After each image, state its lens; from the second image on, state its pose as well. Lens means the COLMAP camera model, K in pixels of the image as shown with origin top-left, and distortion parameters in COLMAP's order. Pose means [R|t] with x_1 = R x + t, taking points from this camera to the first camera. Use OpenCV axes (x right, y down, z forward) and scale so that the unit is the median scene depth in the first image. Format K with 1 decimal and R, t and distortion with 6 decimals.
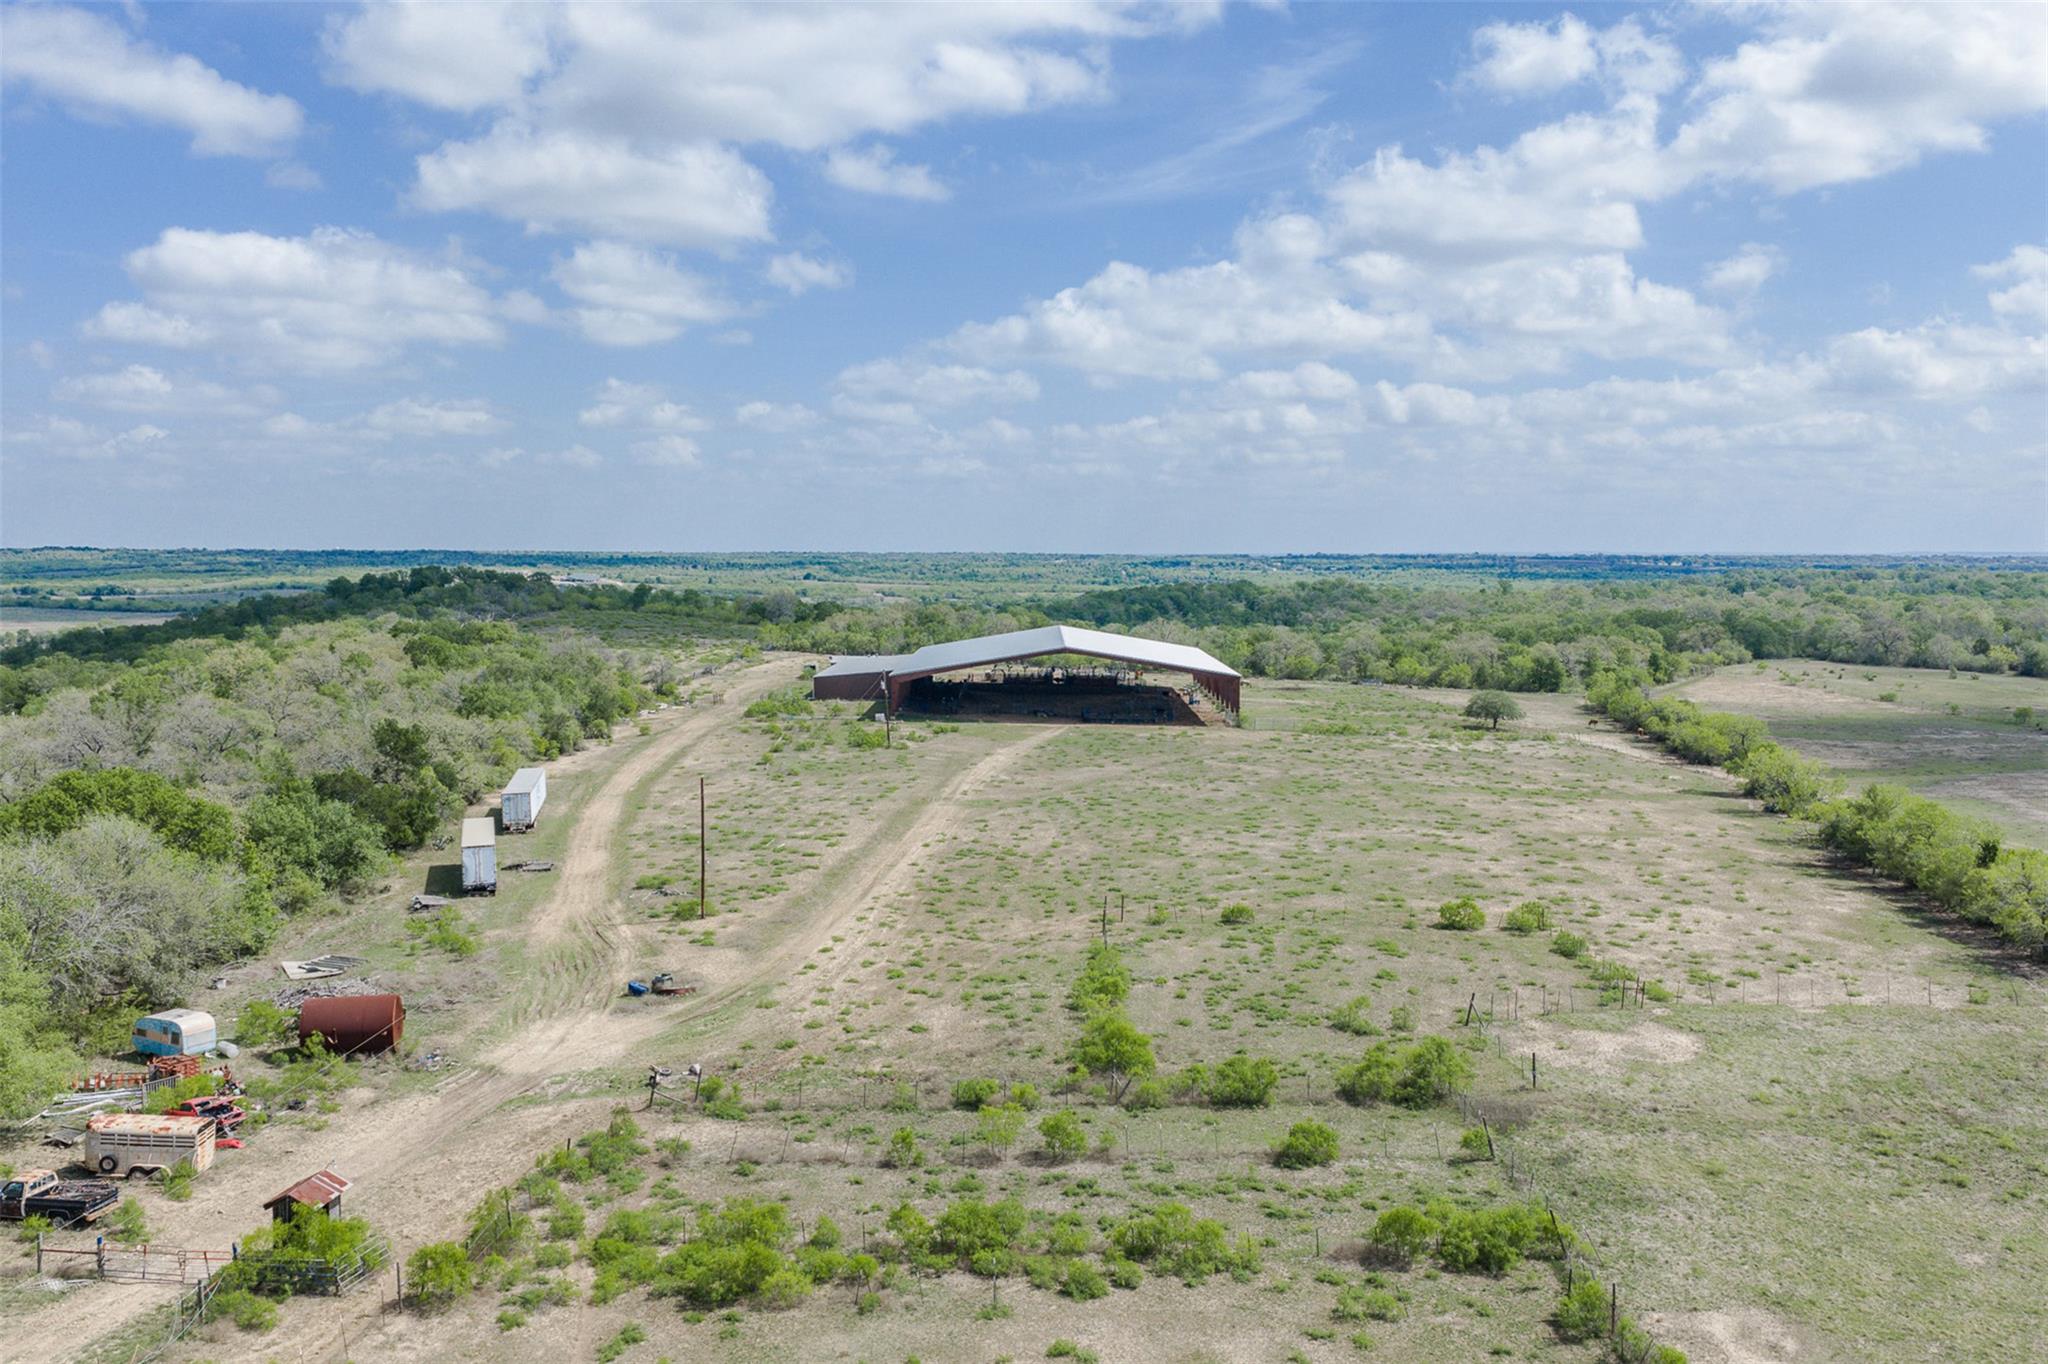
lens RADIAL K [[1661.9, 0, 1024.0], [0, 1661.9, 682.0], [0, 0, 1]] dist [0.009820, -0.000201]
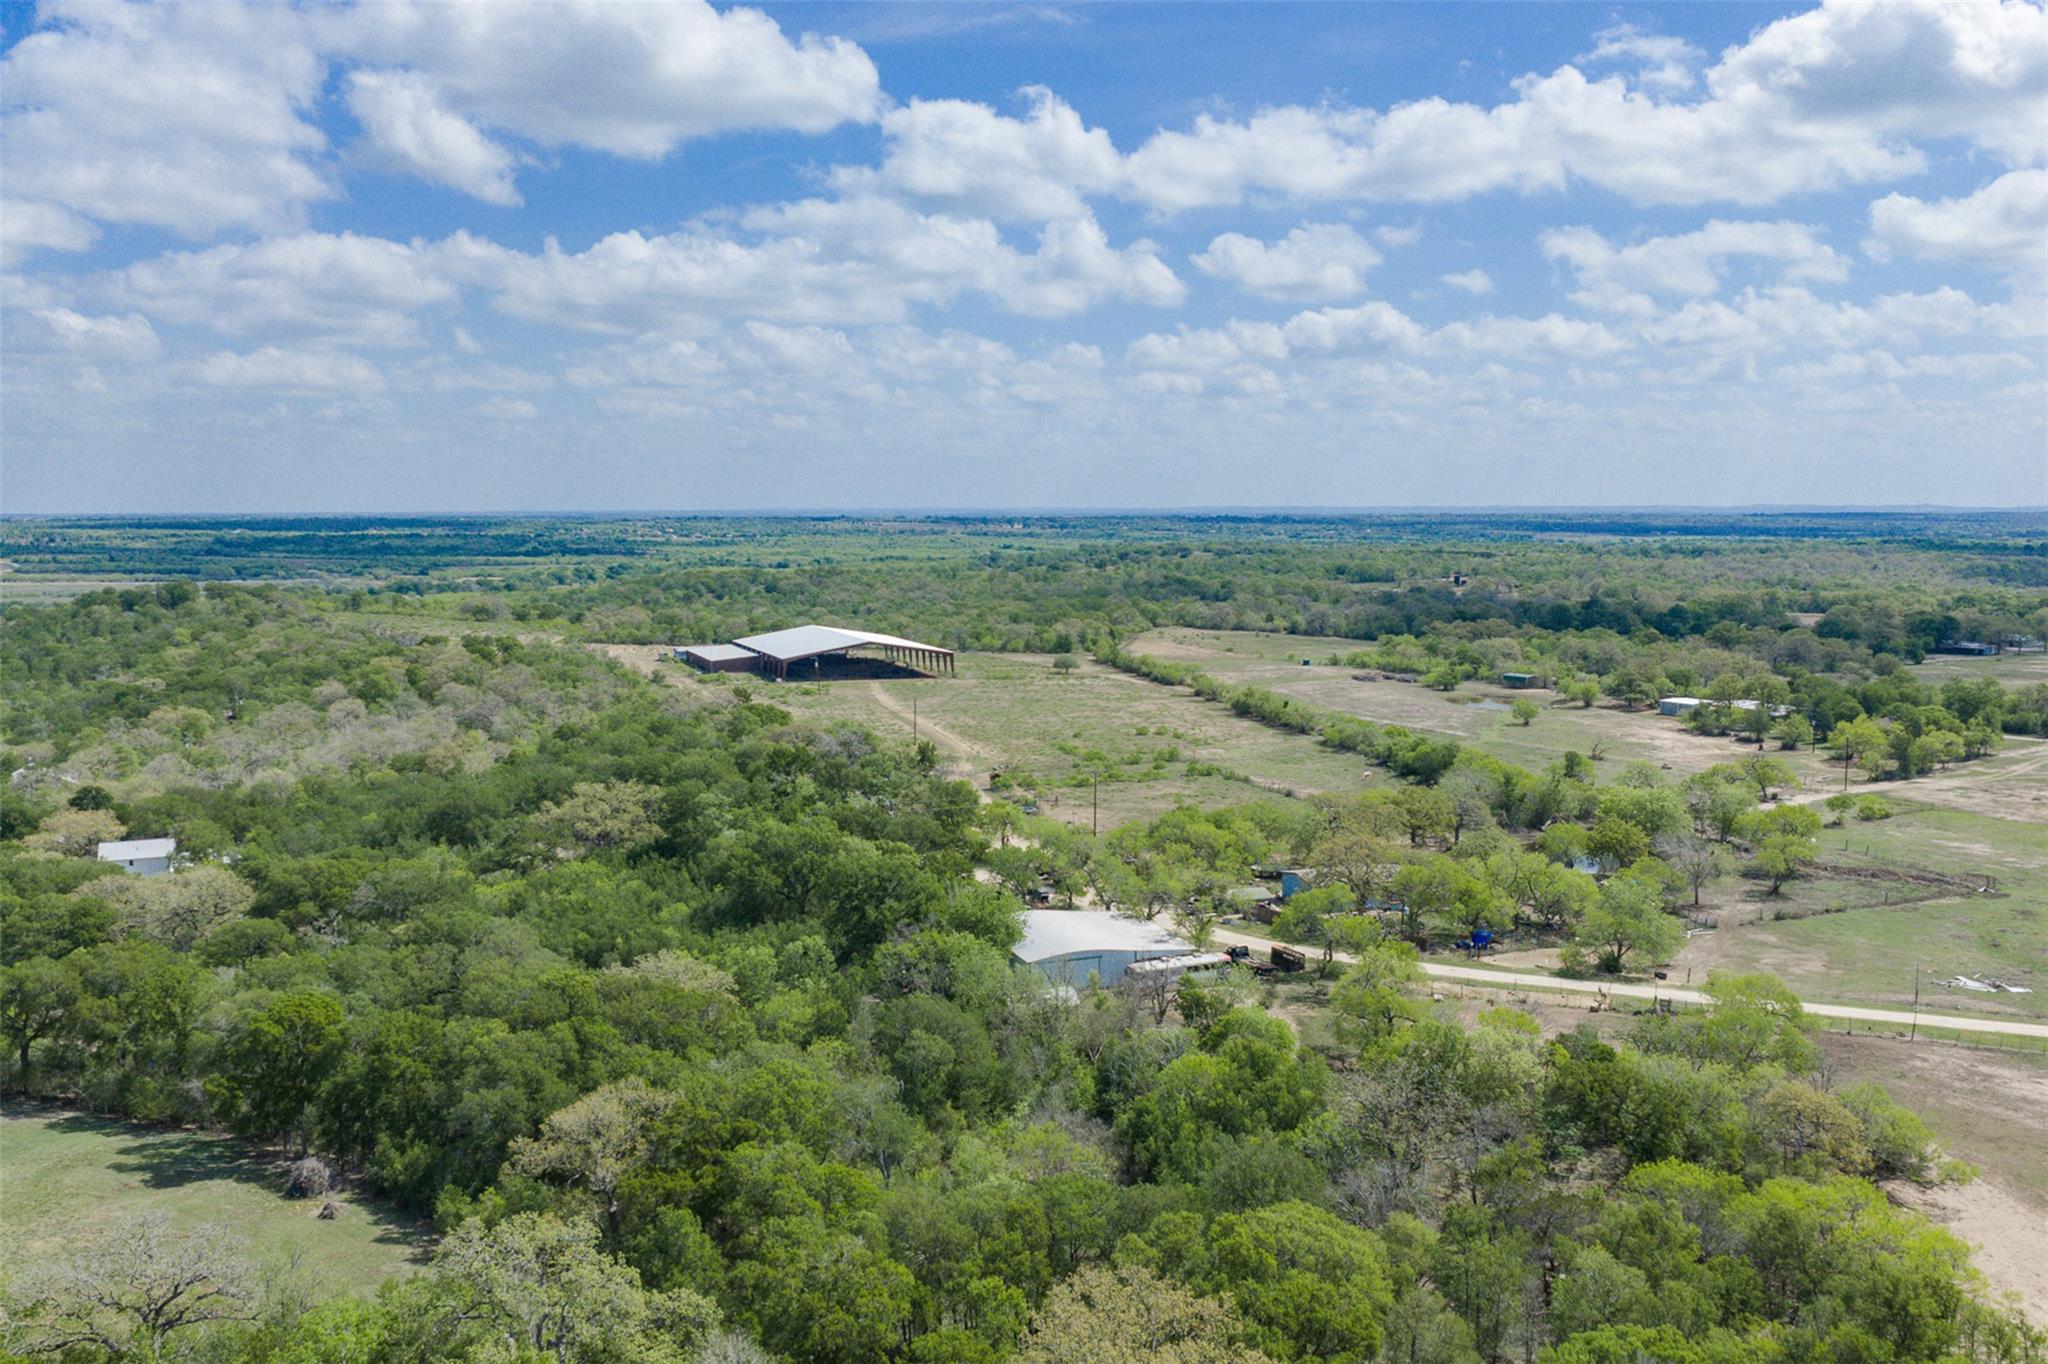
lens RADIAL K [[1661.9, 0, 1024.0], [0, 1661.9, 682.0], [0, 0, 1]] dist [0.009820, -0.000201]
pose [[0.926694, -0.042932, 0.373356, -0.535159], [0.033453, 0.998933, 0.031833, -0.028437], [-0.374325, -0.017010, 0.927142, -0.878715]]
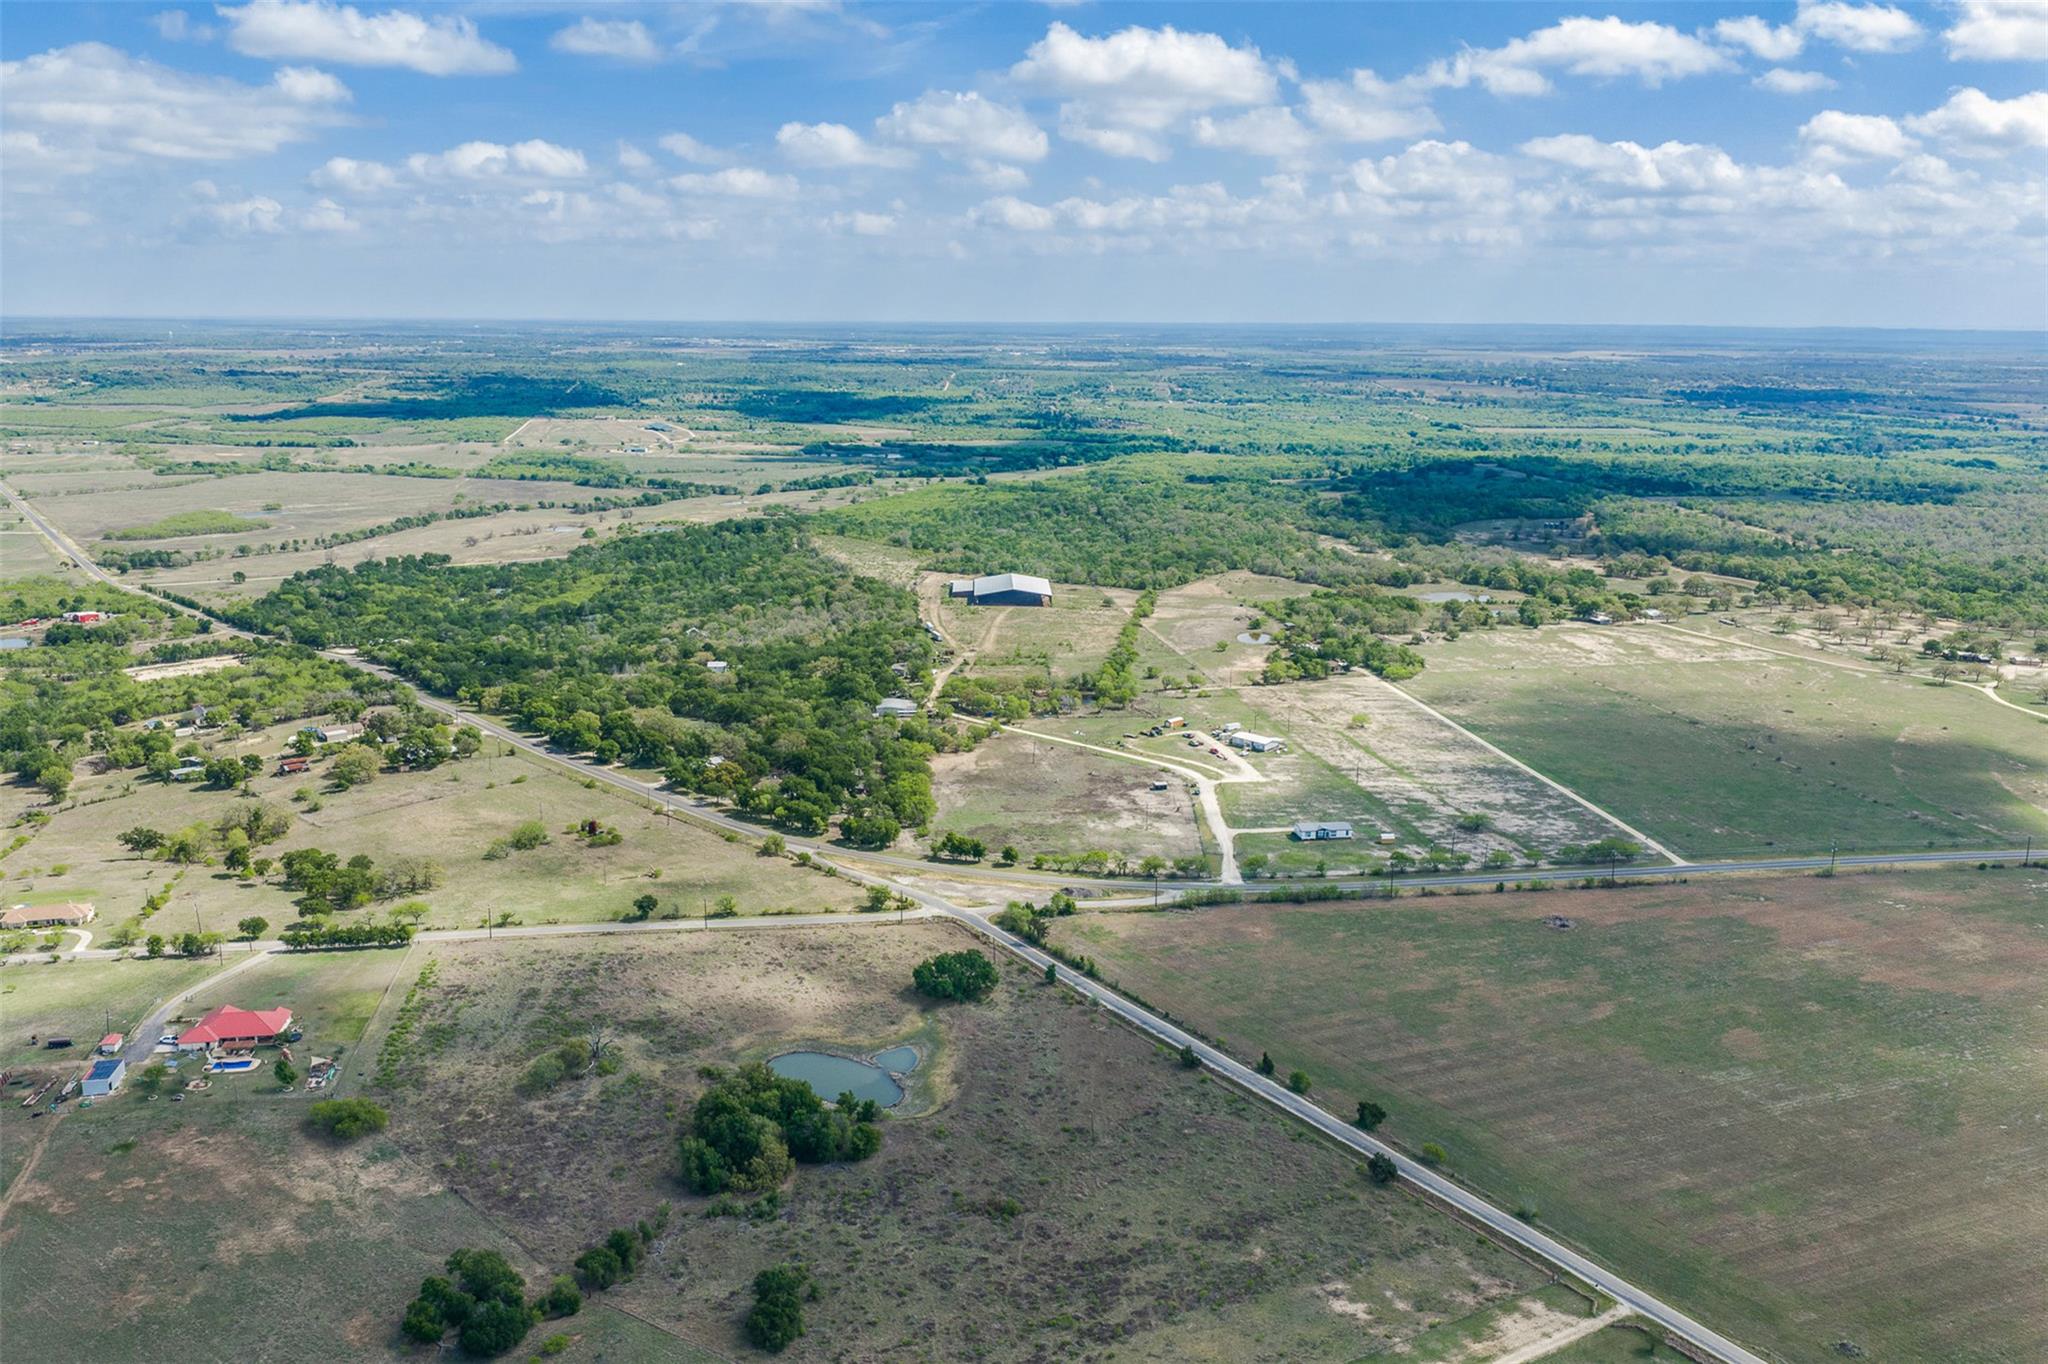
lens RADIAL K [[1661.9, 0, 1024.0], [0, 1661.9, 682.0], [0, 0, 1]] dist [0.009820, -0.000201]
pose [[0.999348, -0.004709, 0.035795, -0.108135], [-0.000239, 0.990573, 0.136988, -0.382384], [-0.036102, -0.136907, 0.989926, -3.446817]]
